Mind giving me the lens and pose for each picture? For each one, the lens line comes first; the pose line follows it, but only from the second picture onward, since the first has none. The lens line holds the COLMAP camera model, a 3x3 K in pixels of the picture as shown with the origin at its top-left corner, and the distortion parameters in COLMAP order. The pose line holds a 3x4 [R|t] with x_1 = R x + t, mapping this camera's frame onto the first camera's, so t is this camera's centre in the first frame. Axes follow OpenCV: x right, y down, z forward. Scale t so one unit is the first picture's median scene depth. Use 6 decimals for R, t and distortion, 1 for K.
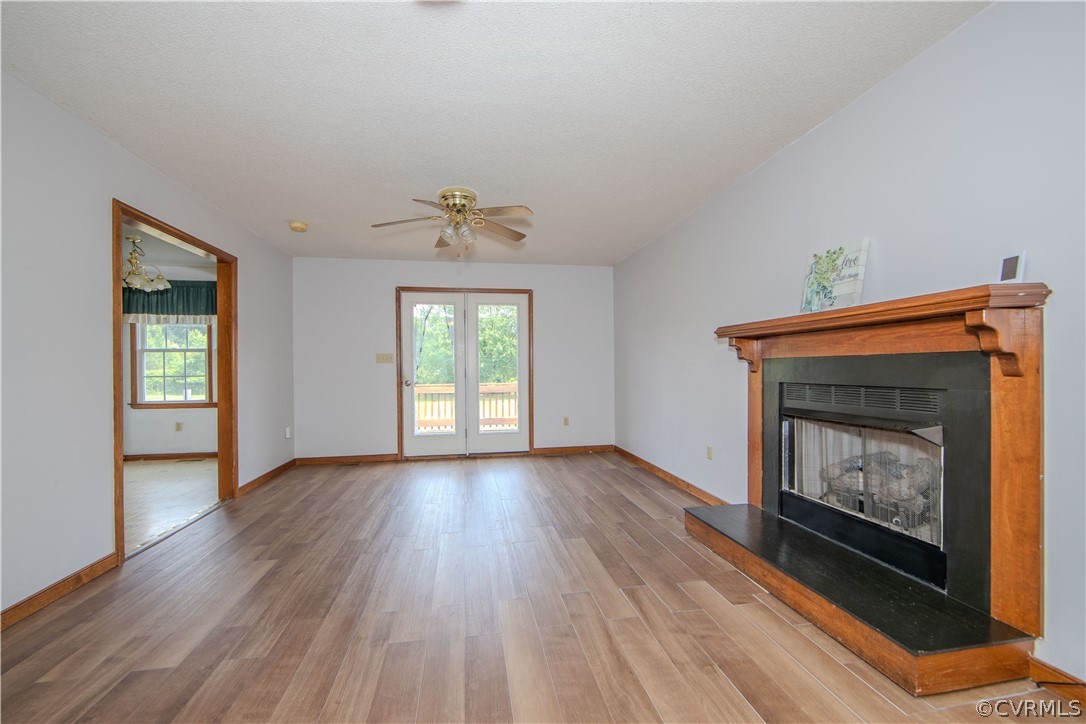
lens RADIAL K [[435.6, 0, 540.3], [0, 435.6, 366.4], [0, 0, 1]] dist [-0.003210, -0.000300]
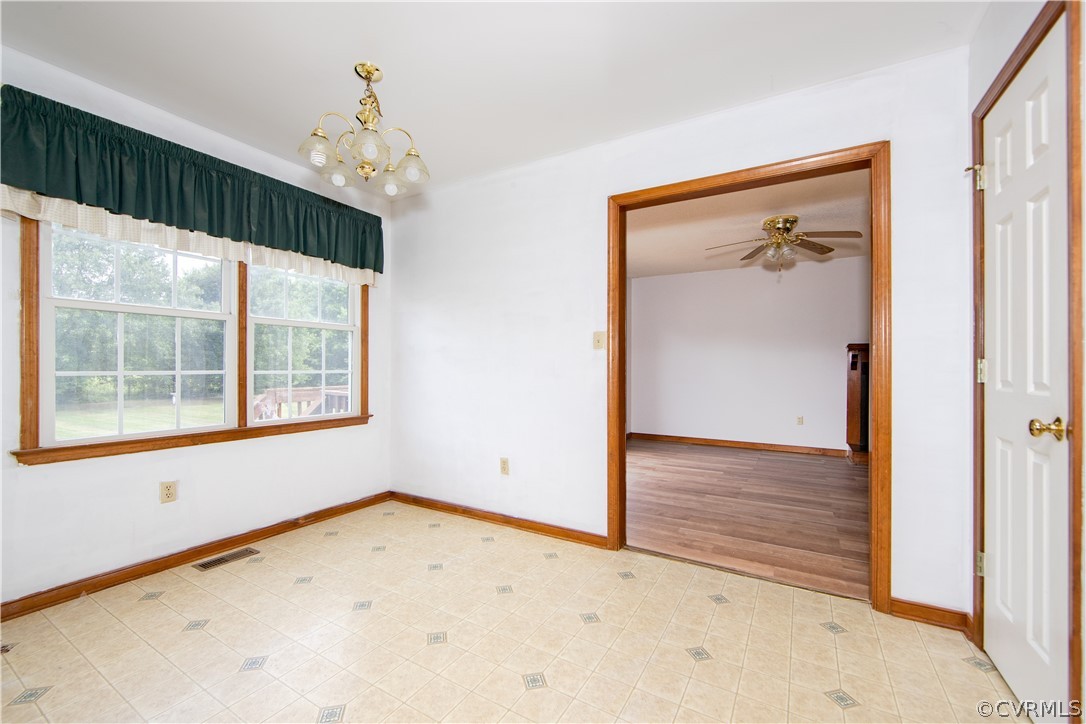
lens RADIAL K [[439.2, 0, 561.0], [0, 439.2, 367.1], [0, 0, 1]] dist [-0.002274, -0.000281]
pose [[0.636658, 0.011462, 0.771061, -1.760379], [-0.011206, 0.999921, -0.005611, 0.029843], [-0.771065, -0.005068, 0.636737, 0.832863]]
